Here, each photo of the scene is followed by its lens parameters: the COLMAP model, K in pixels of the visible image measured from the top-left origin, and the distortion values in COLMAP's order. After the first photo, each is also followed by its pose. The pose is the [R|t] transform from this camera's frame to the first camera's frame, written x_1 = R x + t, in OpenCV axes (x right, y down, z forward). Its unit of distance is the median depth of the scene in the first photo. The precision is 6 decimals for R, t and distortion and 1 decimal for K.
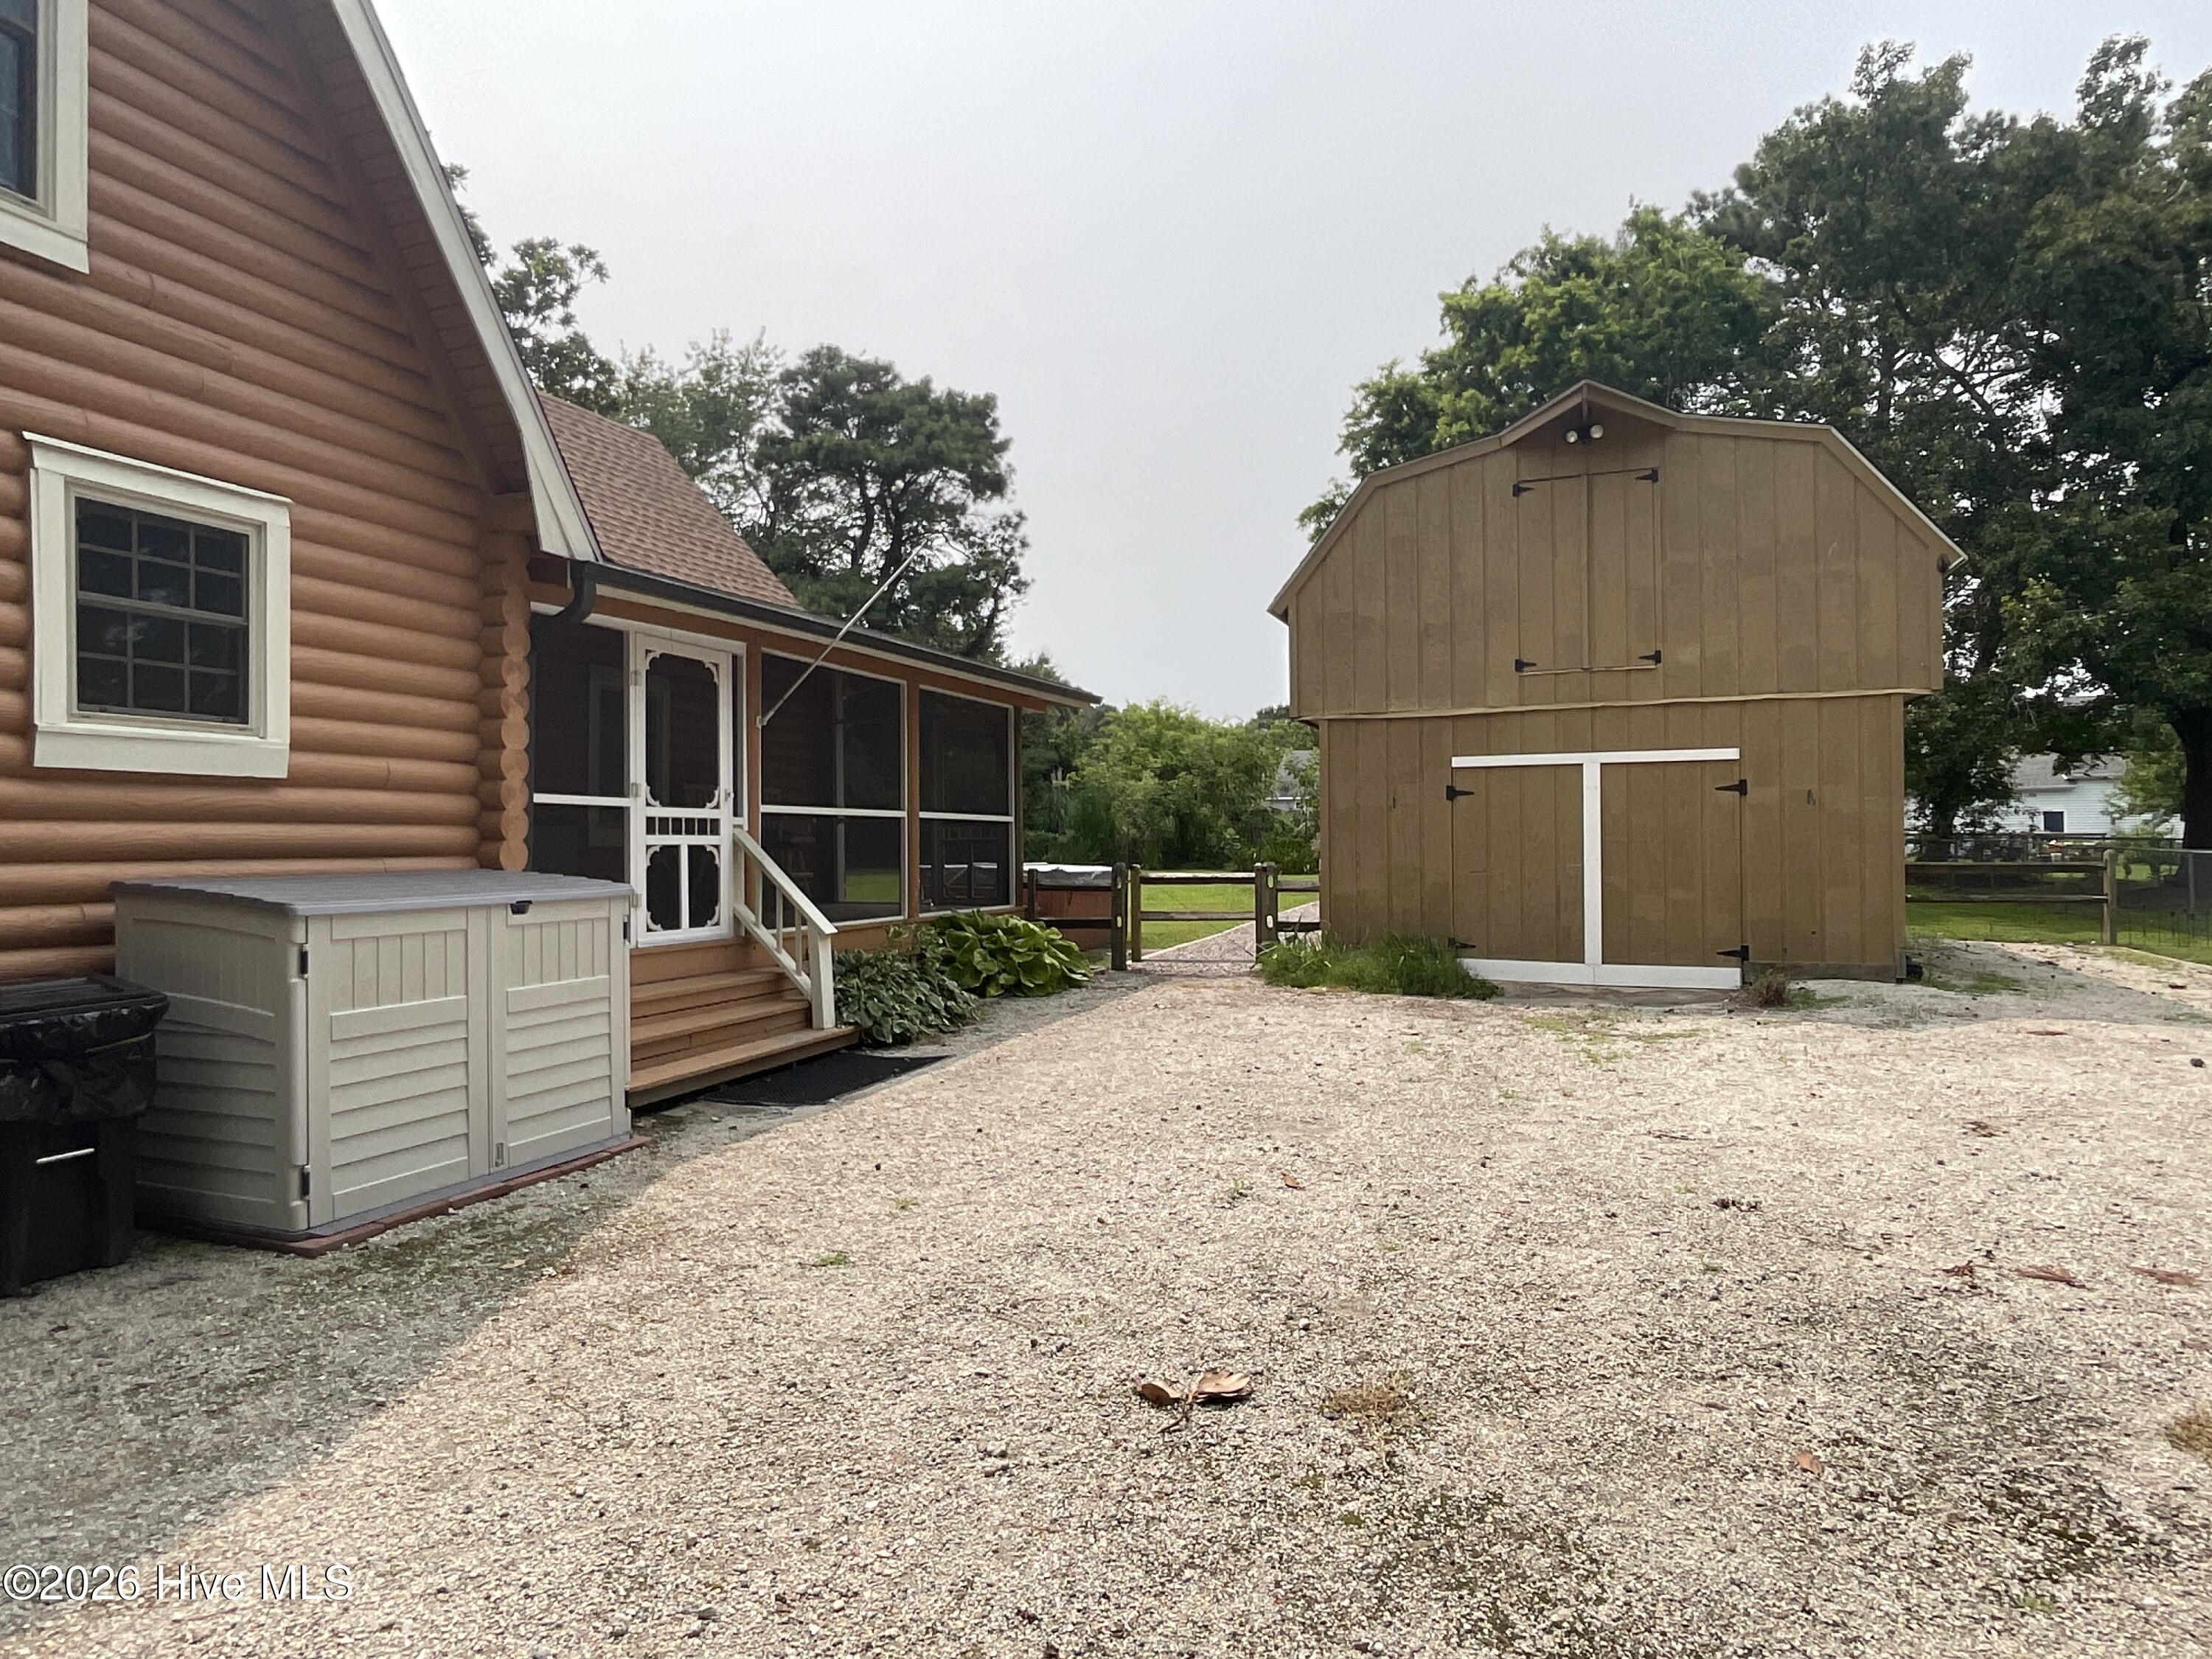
lens RADIAL K [[1268.5, 0, 1108.8], [0, 1268.5, 832.3], [0, 0, 1]] dist [0.002824, 0.004300]
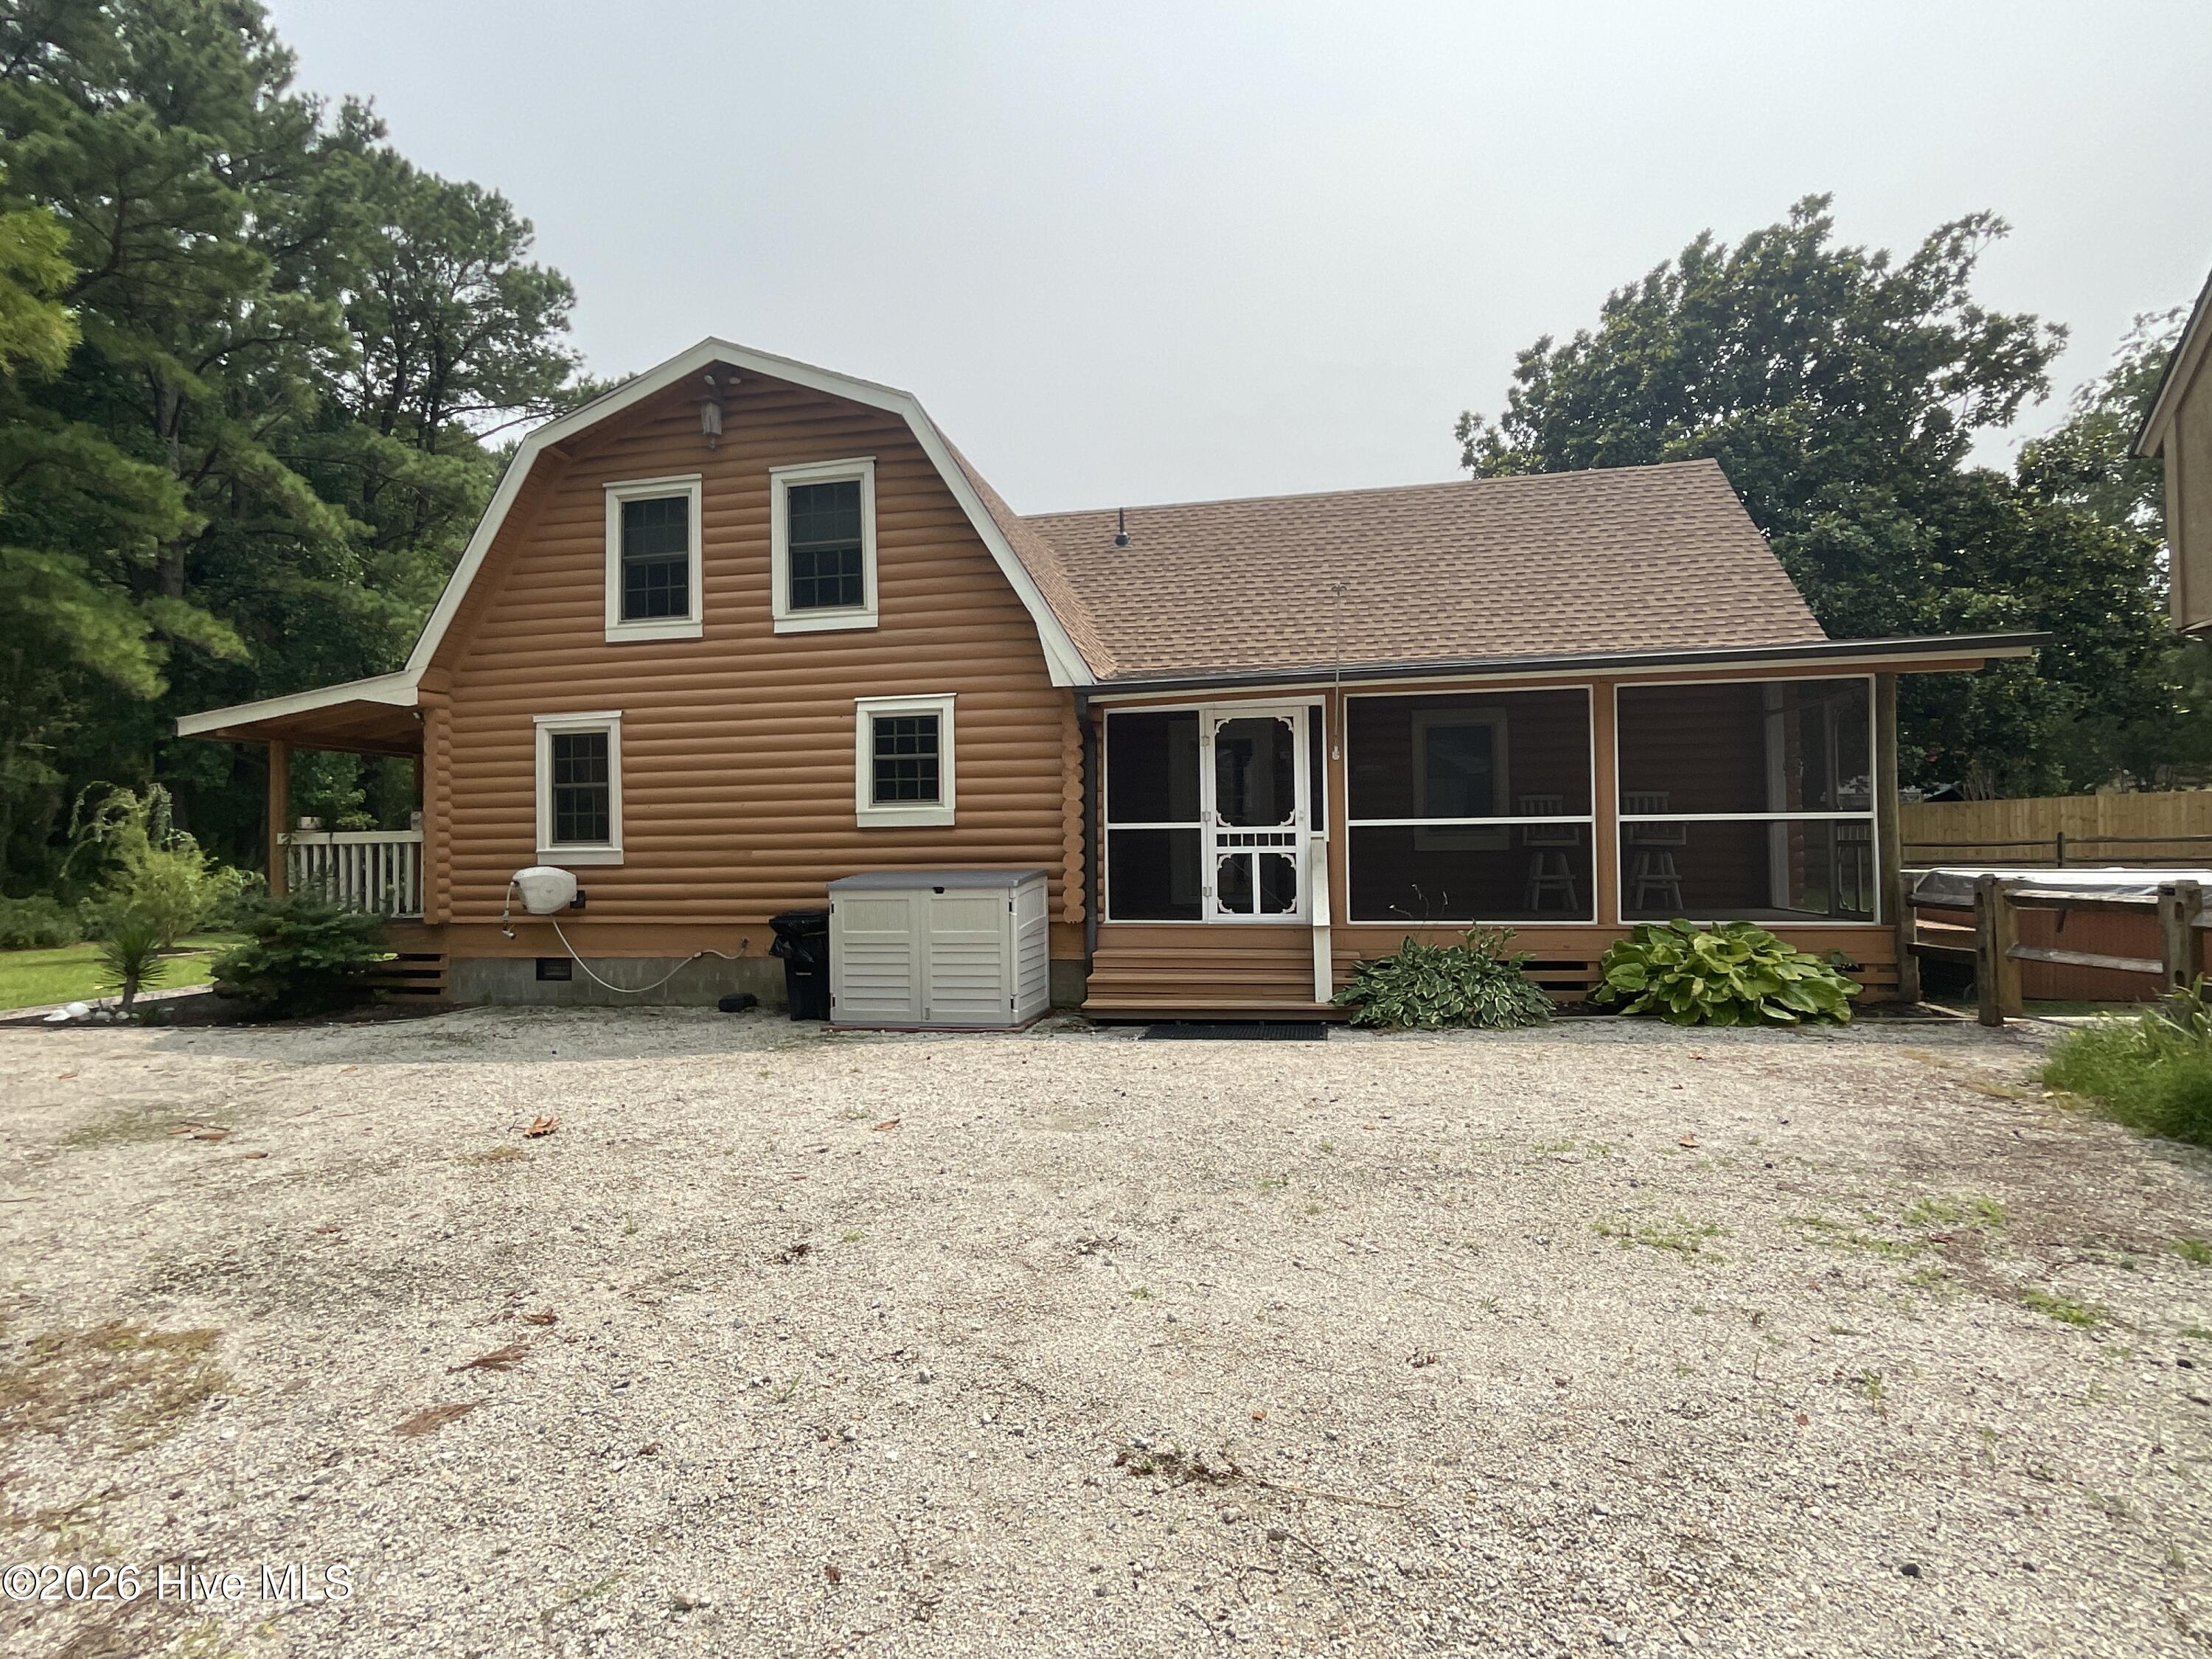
lens RADIAL K [[1056.1, 0, 1116.5], [0, 1056.1, 836.8], [0, 0, 1]] dist [0.003247, 0.000582]
pose [[0.176779, -0.005430, -0.984236, 0.255298], [0.020270, 0.999793, -0.001875, -0.003008], [0.984042, -0.019619, 0.176853, 0.212651]]
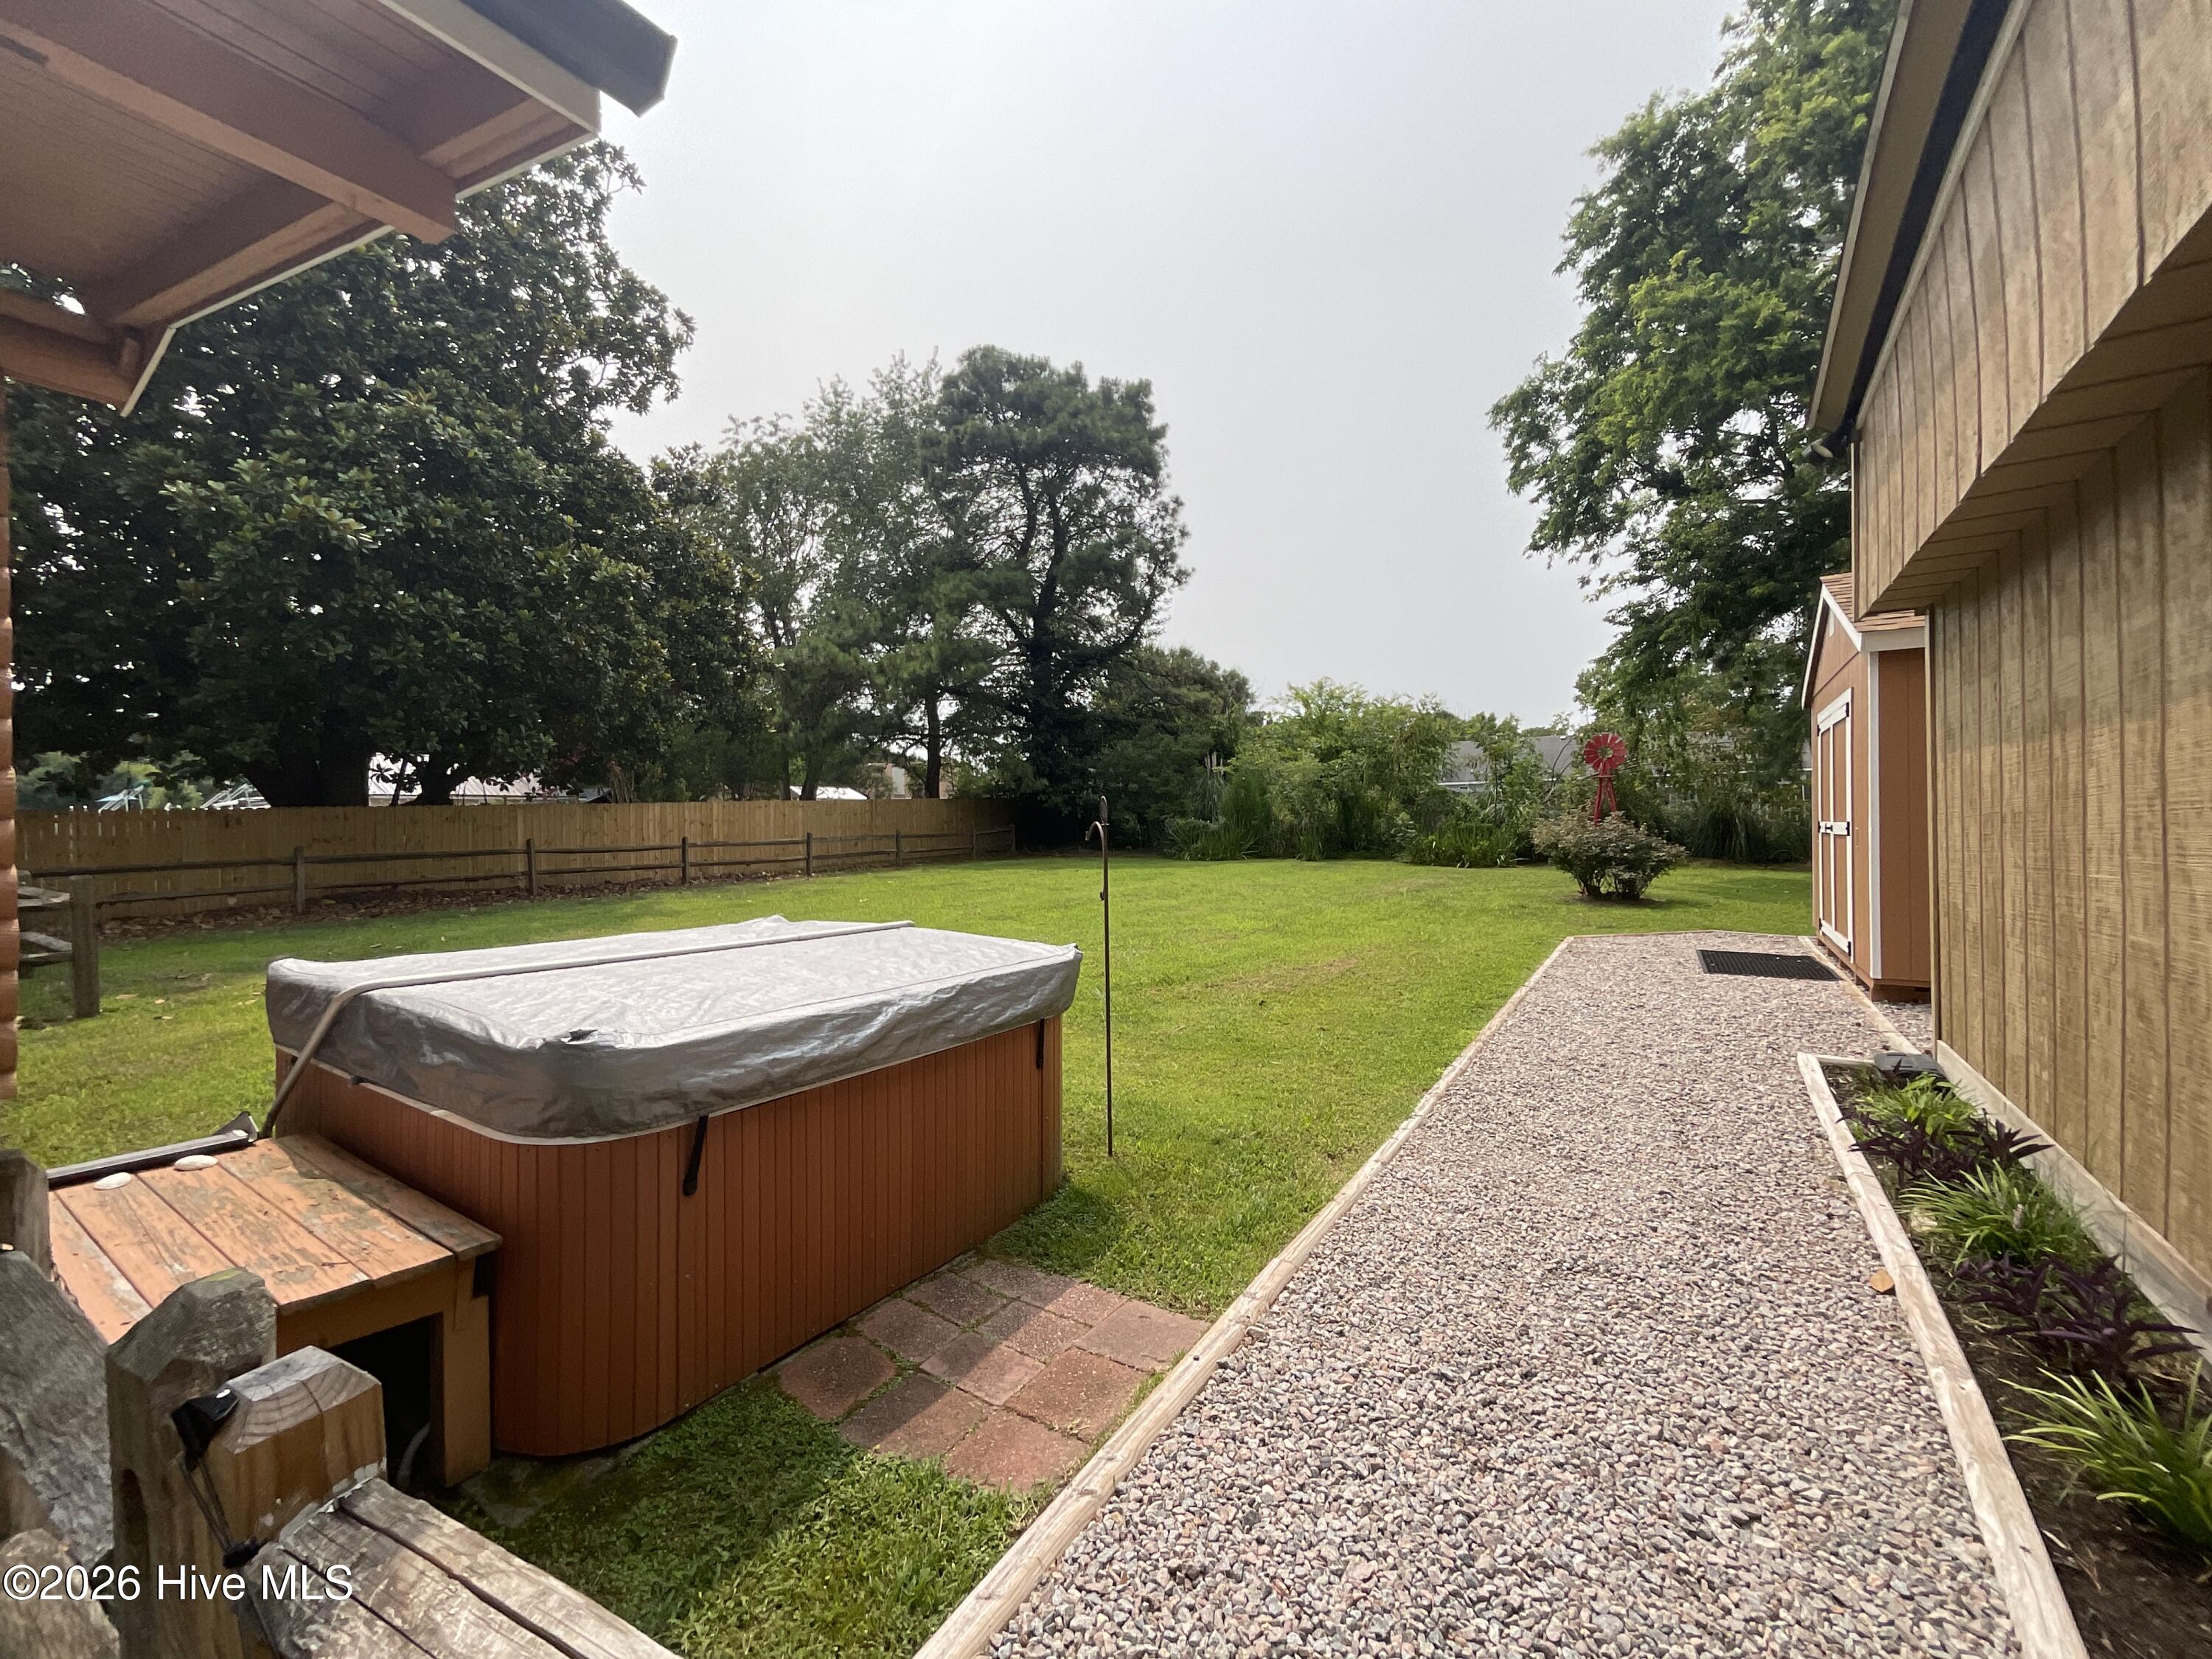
lens RADIAL K [[892.6, 0, 1107.3], [0, 892.6, 823.8], [0, 0, 1]] dist [-0.000791, -0.000417]
pose [[0.975572, -0.010342, -0.219435, 0.043550], [0.011298, 0.999931, 0.003106, 0.000462], [0.219388, -0.005509, 0.975622, 0.480343]]
